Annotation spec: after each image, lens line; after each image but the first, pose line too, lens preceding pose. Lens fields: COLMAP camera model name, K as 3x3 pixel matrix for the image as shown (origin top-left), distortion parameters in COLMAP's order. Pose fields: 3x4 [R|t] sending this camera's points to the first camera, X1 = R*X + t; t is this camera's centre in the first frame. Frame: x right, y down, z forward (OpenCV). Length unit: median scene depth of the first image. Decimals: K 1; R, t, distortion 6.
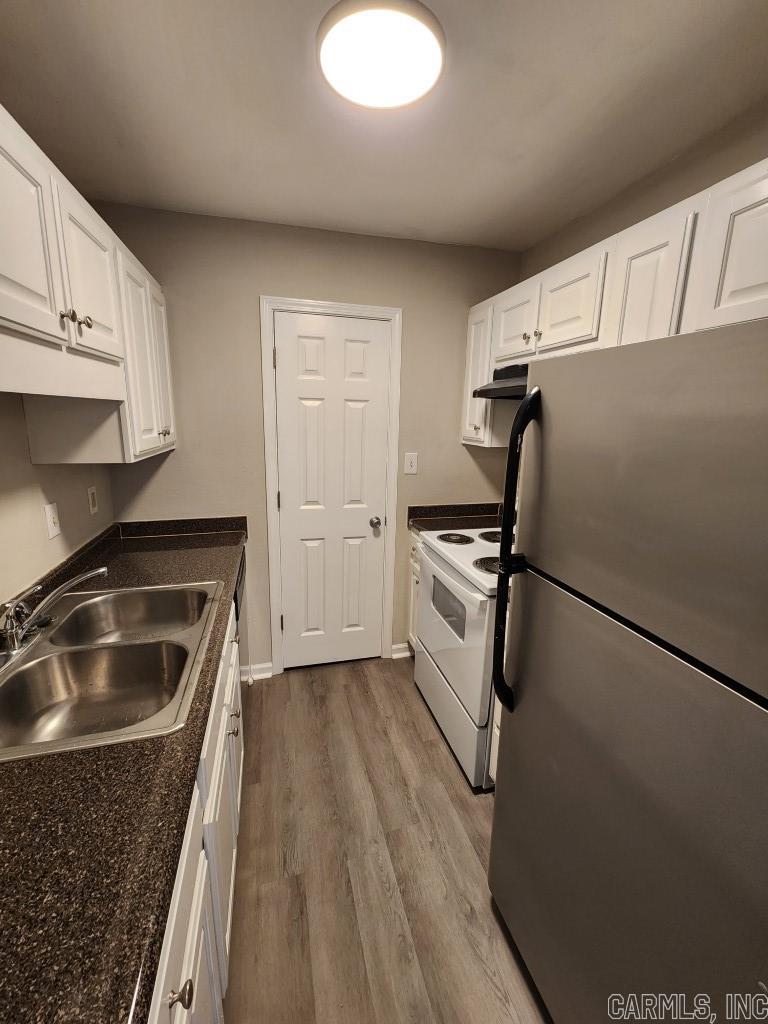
lens RADIAL K [[421.5, 0, 387.6], [0, 421.5, 505.3], [0, 0, 1]] dist [0.000395, -0.001047]
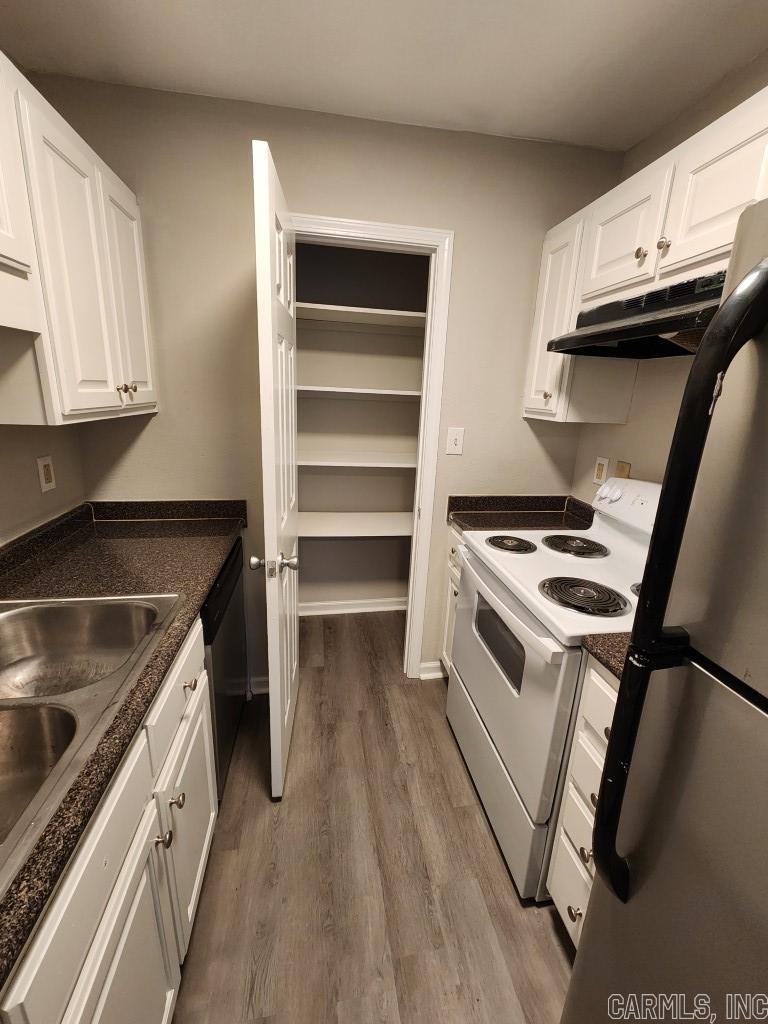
lens RADIAL K [[421.5, 0, 387.6], [0, 421.5, 505.3], [0, 0, 1]] dist [0.000395, -0.001047]
pose [[0.994612, 0.046223, -0.092797, 0.011374], [-0.041521, 0.997785, 0.051971, -0.020660], [0.094994, -0.047838, 0.994328, 0.268388]]
